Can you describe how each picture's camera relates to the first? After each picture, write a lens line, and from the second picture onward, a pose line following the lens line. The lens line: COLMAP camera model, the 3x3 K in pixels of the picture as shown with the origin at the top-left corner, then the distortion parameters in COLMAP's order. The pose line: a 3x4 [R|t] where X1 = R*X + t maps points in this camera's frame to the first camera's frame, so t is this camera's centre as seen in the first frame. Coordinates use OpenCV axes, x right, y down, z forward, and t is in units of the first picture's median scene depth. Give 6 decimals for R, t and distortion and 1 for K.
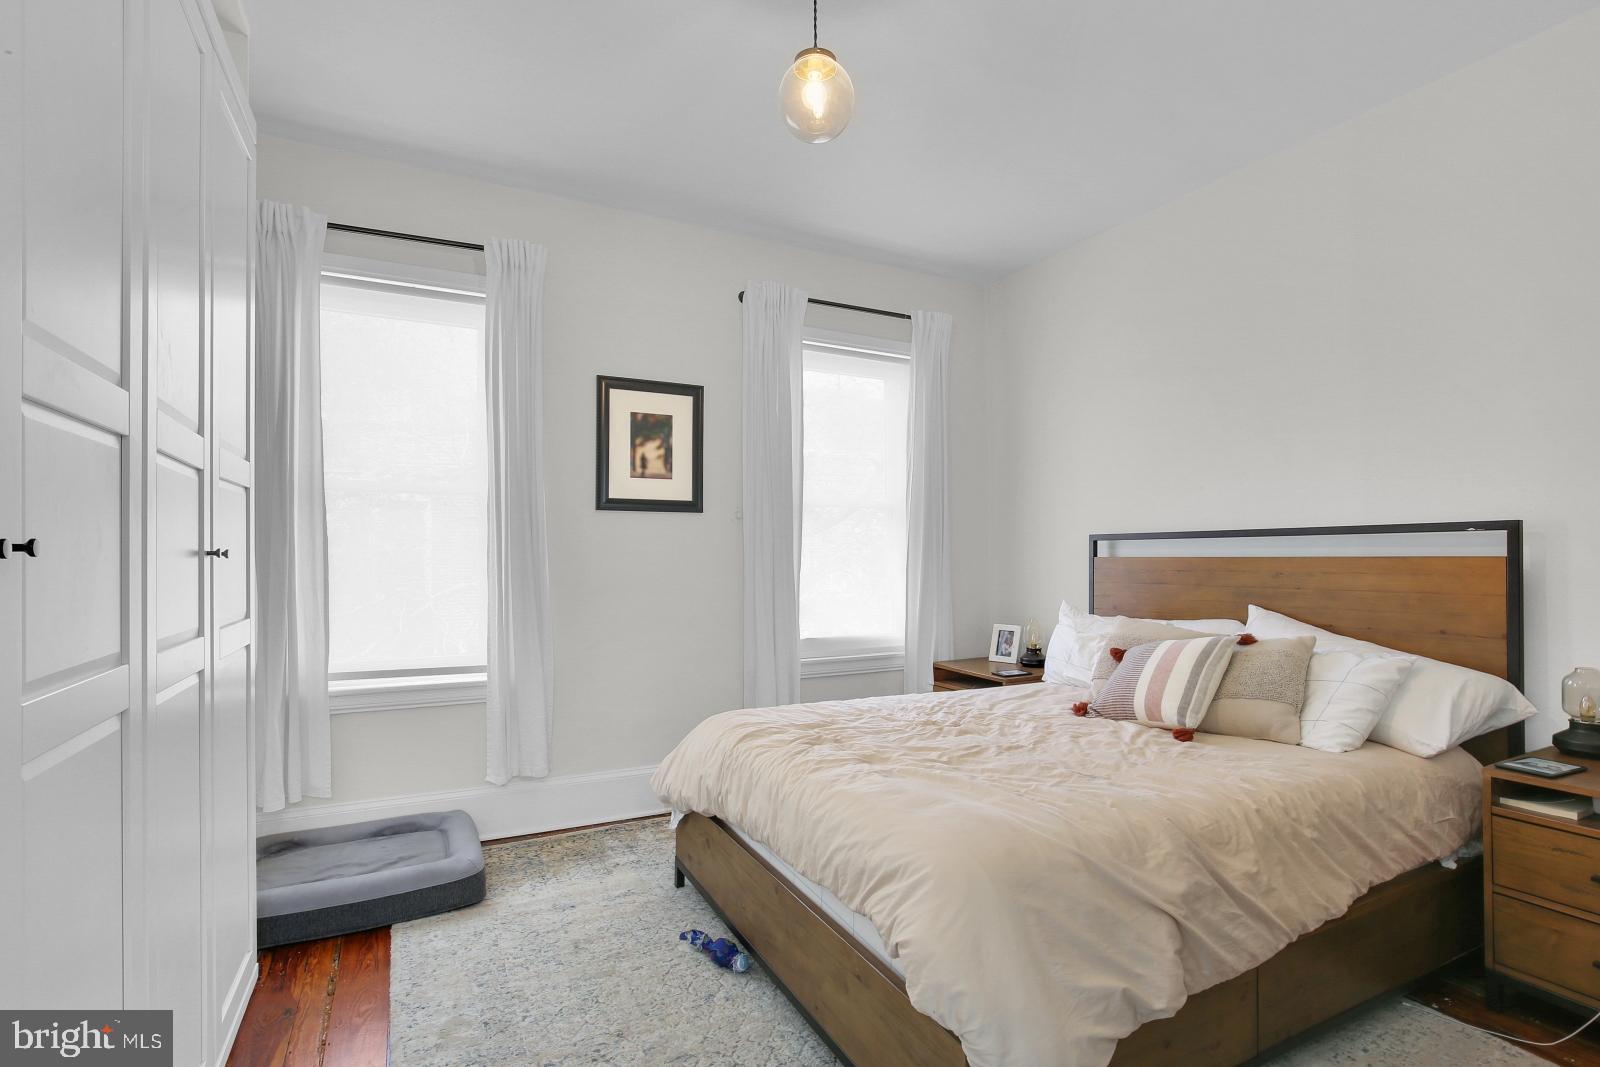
lens RADIAL K [[758.7, 0, 801.6], [0, 758.7, 545.4], [0, 0, 1]] dist [-0.028611, 0.004204]
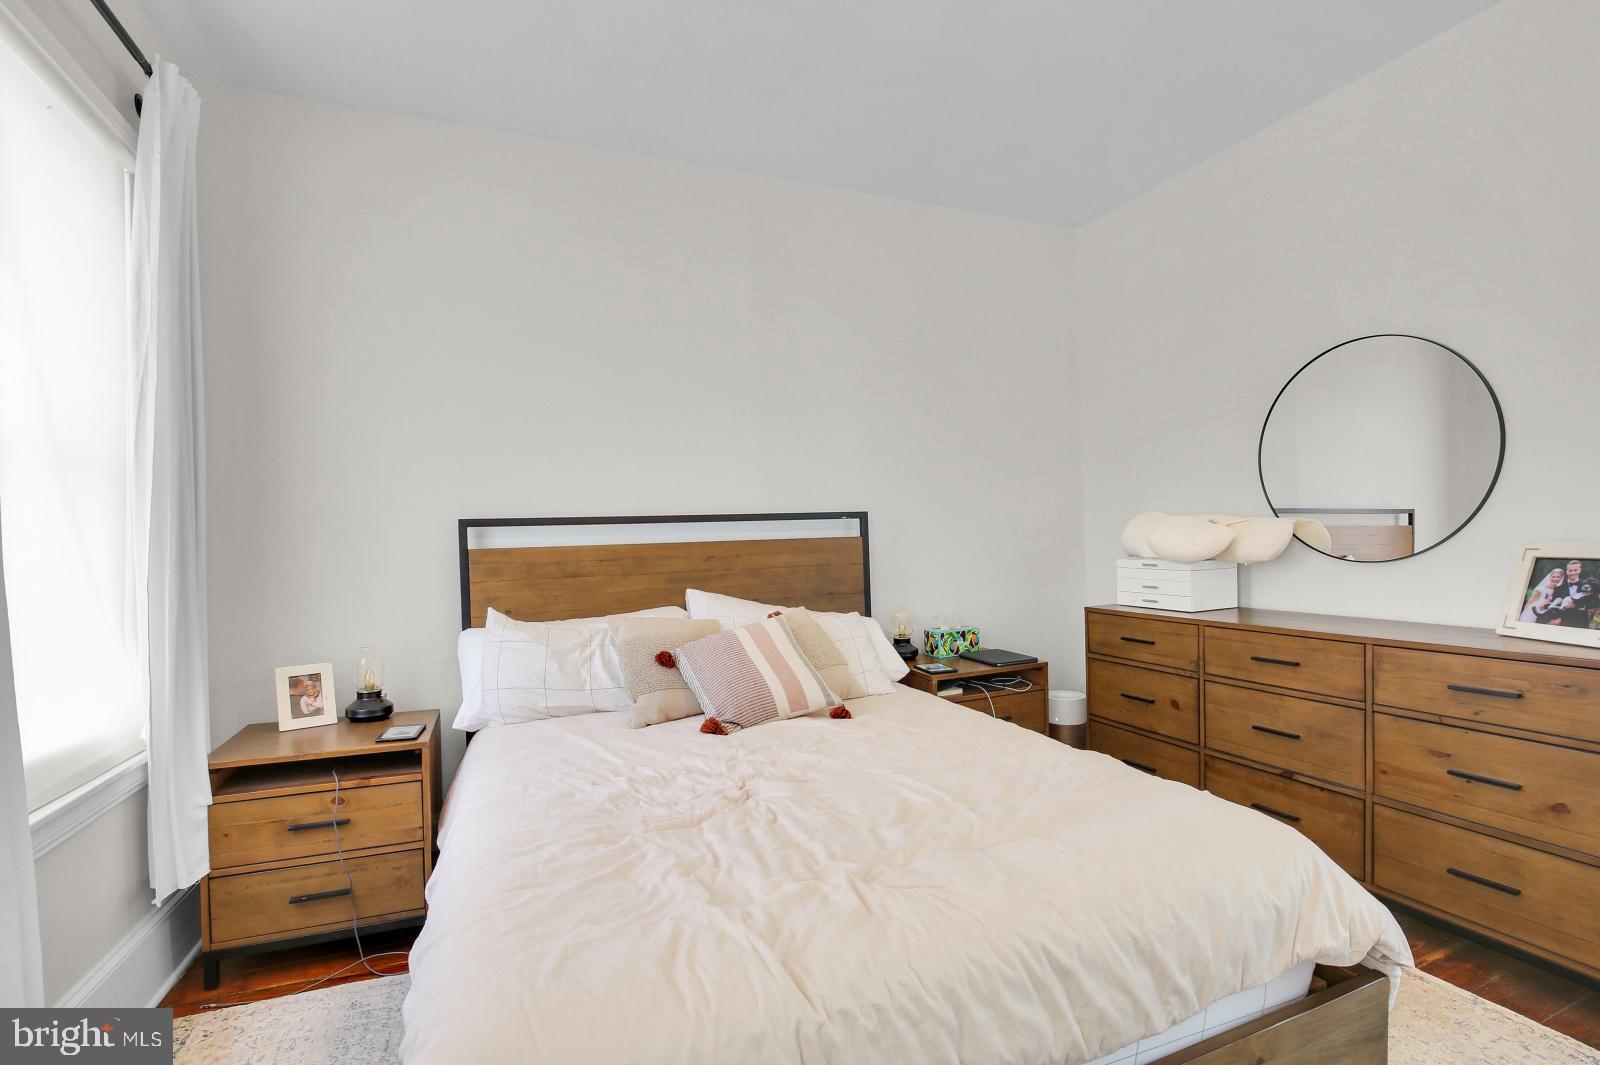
lens RADIAL K [[758.7, 0, 802.7], [0, 758.7, 530.7], [0, 0, 1]] dist [-0.028611, 0.004204]
pose [[0.093677, 0.002613, 0.995599, -0.412809], [0.014967, 0.999880, -0.004033, 0.006117], [-0.995490, 0.015279, 0.093627, 0.750412]]
